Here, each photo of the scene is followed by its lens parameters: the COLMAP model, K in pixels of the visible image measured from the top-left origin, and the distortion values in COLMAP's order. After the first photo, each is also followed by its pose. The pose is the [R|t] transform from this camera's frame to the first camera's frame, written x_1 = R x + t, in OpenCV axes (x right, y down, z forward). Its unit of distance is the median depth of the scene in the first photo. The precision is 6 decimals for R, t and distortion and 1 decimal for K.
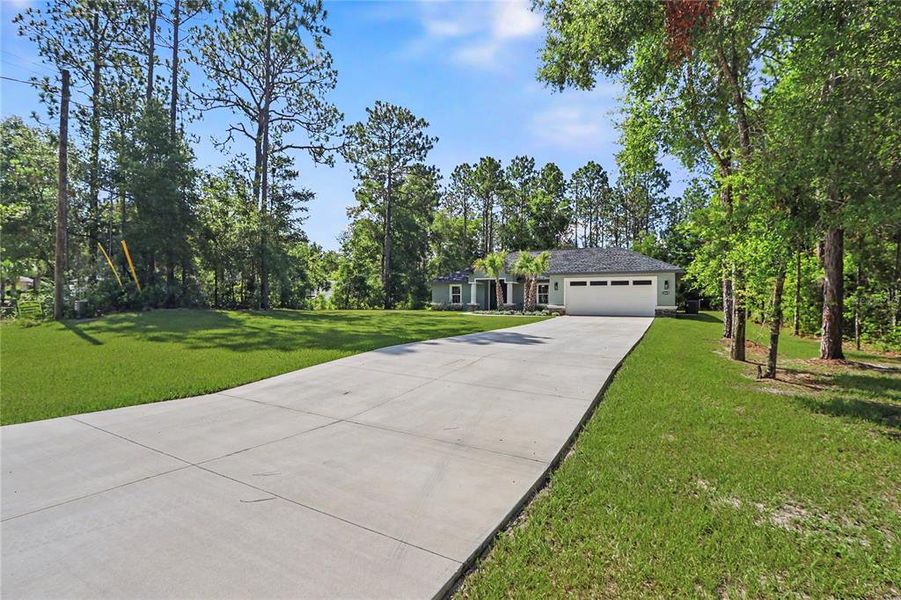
lens RADIAL K [[421.5, 0, 447.7], [0, 421.5, 300.8], [0, 0, 1]] dist [-0.020324, 0.002462]
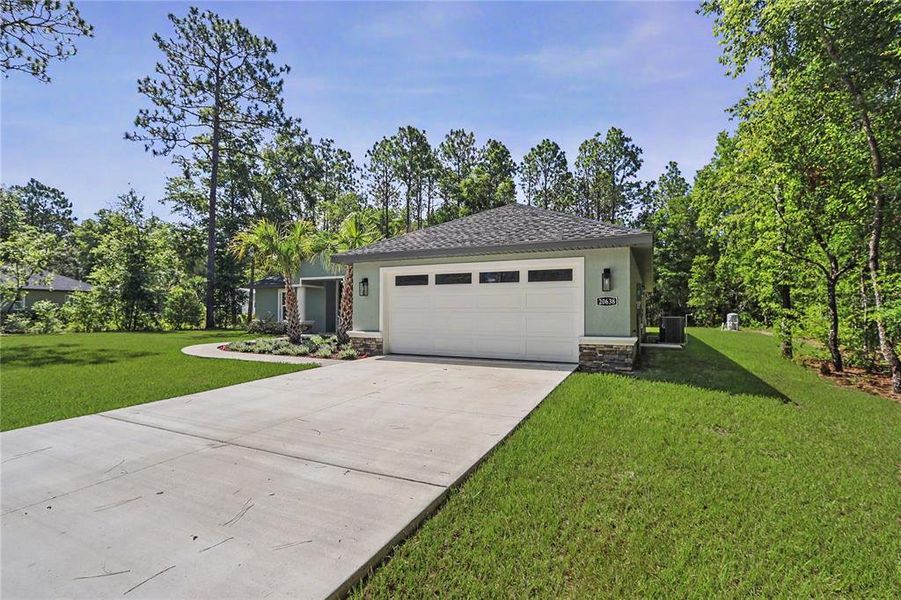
lens RADIAL K [[421.5, 0, 451.9], [0, 421.5, 303.2], [0, 0, 1]] dist [-0.020324, 0.002462]
pose [[0.998765, -0.001145, 0.049666, 0.136191], [0.002135, 0.999800, -0.019885, -0.003840], [-0.049633, 0.019967, 0.998568, 0.237449]]
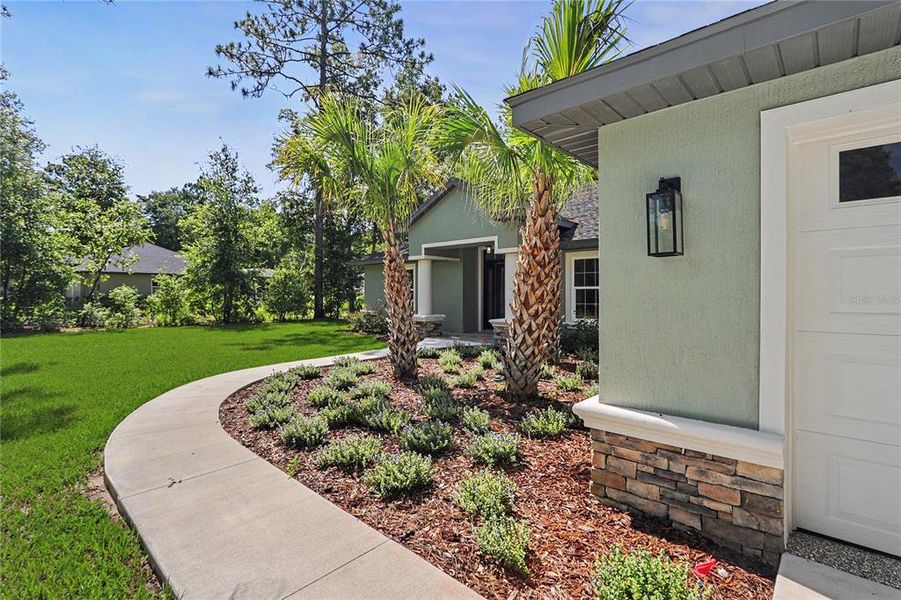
lens RADIAL K [[421.5, 0, 453.3], [0, 421.5, 300.9], [0, 0, 1]] dist [-0.020324, 0.002462]
pose [[0.970050, -0.001469, -0.242899, 0.098059], [0.006017, 0.999820, 0.017981, -0.007240], [0.242829, -0.018904, 0.969885, 0.375245]]
